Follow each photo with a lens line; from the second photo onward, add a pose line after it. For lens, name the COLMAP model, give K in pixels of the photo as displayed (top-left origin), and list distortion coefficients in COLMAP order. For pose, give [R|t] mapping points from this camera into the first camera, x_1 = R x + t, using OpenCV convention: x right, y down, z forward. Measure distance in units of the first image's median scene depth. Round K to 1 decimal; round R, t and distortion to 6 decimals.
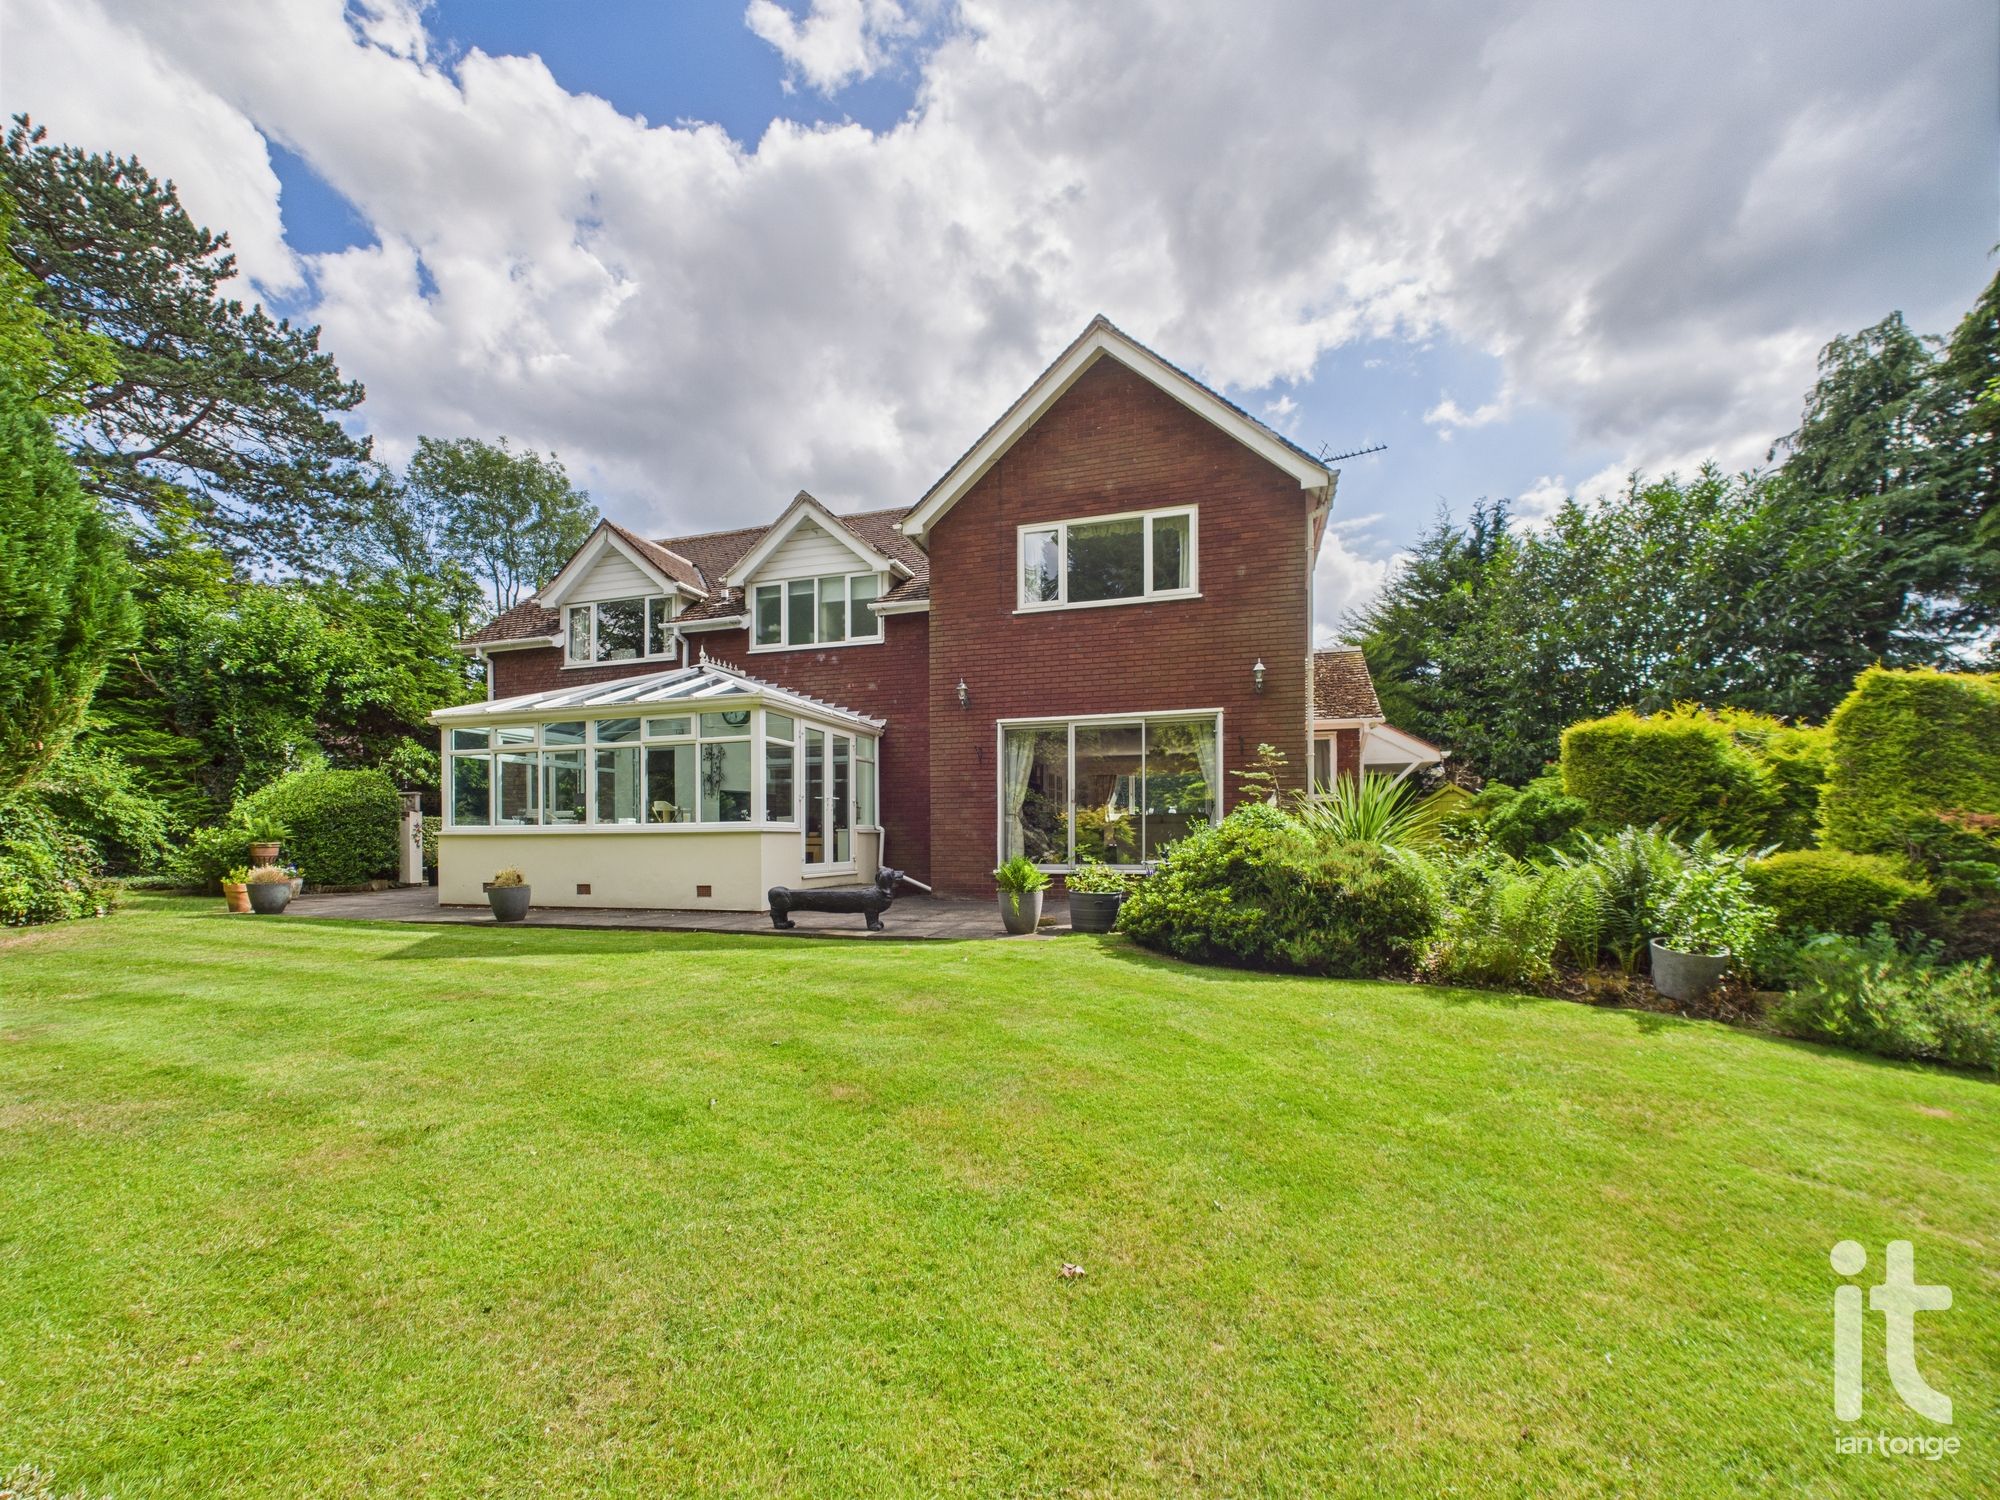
lens RADIAL K [[802.6, 0, 1011.7], [0, 802.6, 829.9], [0, 0, 1]] dist [0.000133, 0.000072]
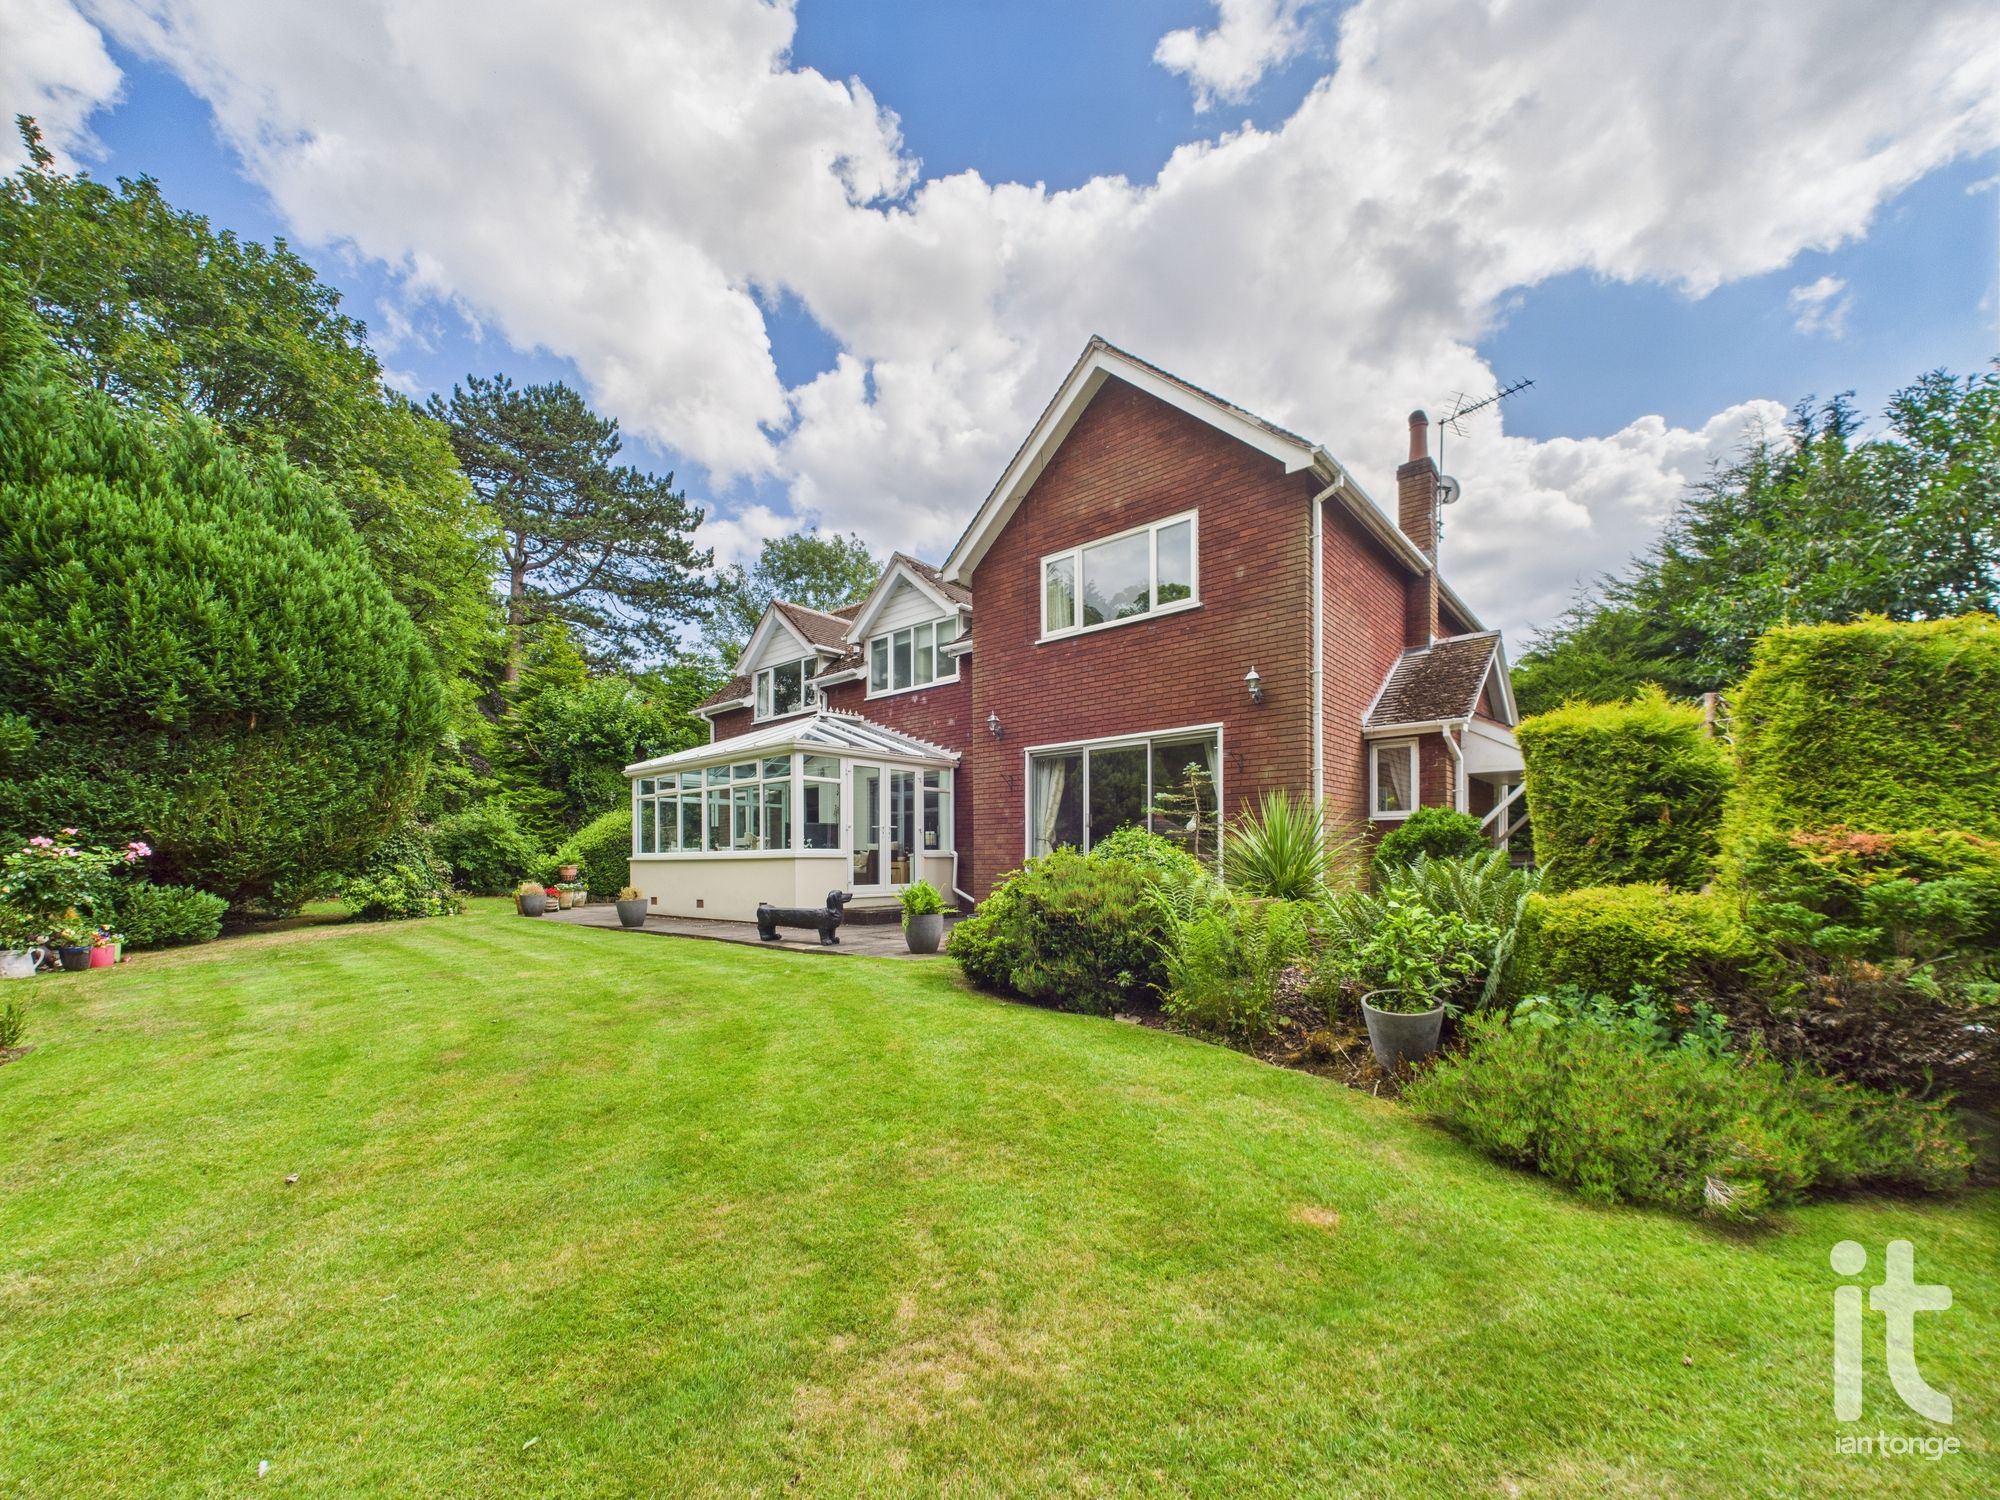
lens RADIAL K [[802.6, 0, 1007.8], [0, 802.6, 848.7], [0, 0, 1]] dist [0.000133, 0.000072]
pose [[0.913089, -0.006947, -0.407702, 0.334891], [0.006323, 0.999976, -0.002879, -0.003889], [0.407712, 0.000051, 0.913111, 0.040977]]
